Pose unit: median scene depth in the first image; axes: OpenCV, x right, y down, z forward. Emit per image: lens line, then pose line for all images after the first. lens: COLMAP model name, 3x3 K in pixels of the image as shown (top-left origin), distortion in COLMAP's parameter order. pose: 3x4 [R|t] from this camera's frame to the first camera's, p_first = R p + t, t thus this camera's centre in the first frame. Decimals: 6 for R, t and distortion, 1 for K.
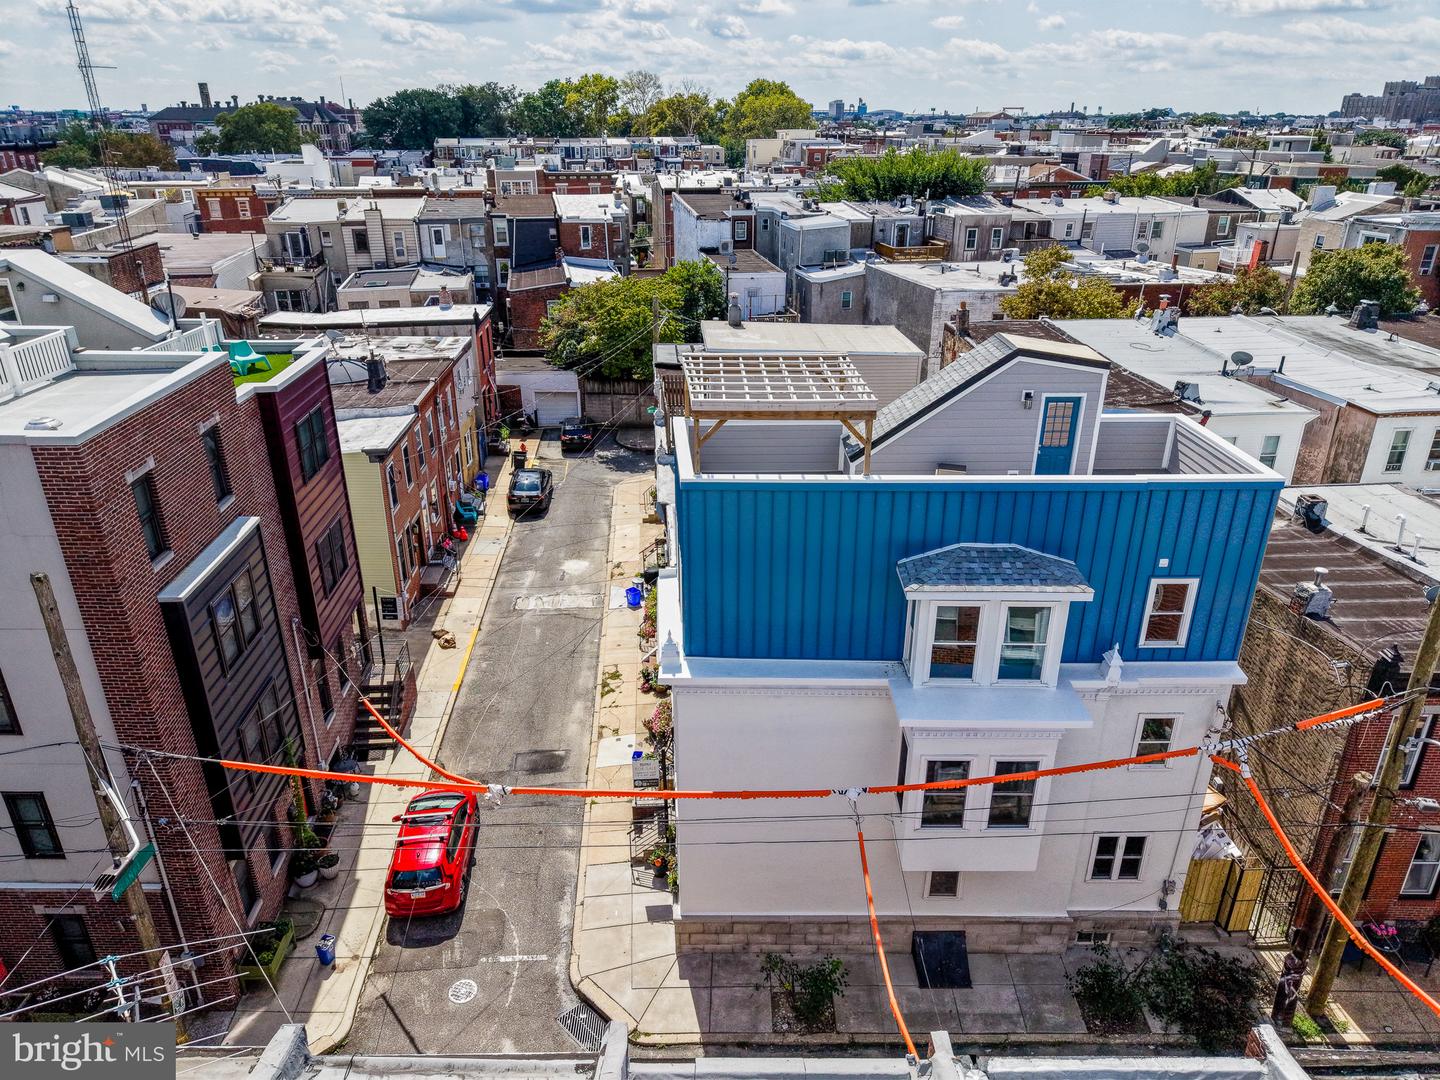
lens RADIAL K [[955.8, 0, 720.0], [0, 955.8, 540.0], [0, 0, 1]] dist [0.037774, -0.033435]
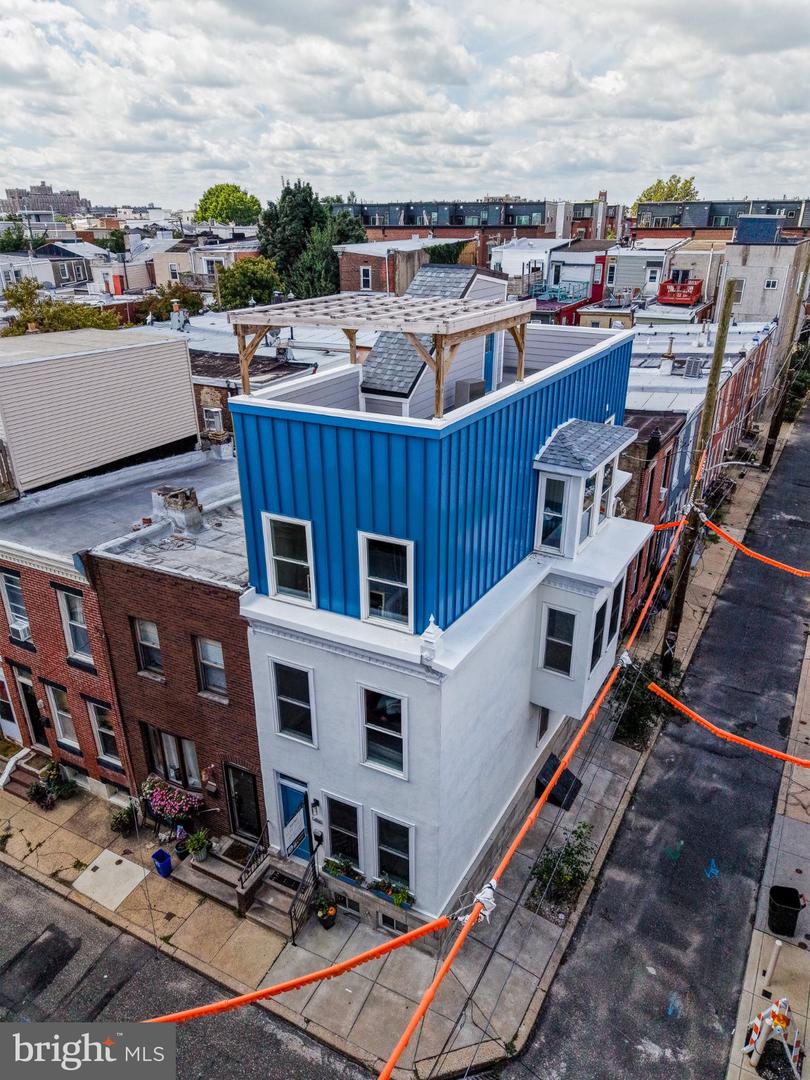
lens RADIAL K [[716.9, 0, 405.0], [0, 716.9, 540.0], [0, 0, 1]] dist [0.037774, -0.033435]
pose [[0.515750, -0.357831, 0.778434, -0.224581], [0.352755, 0.916702, 0.187673, -0.039551], [-0.780747, 0.177804, 0.599016, 0.263614]]
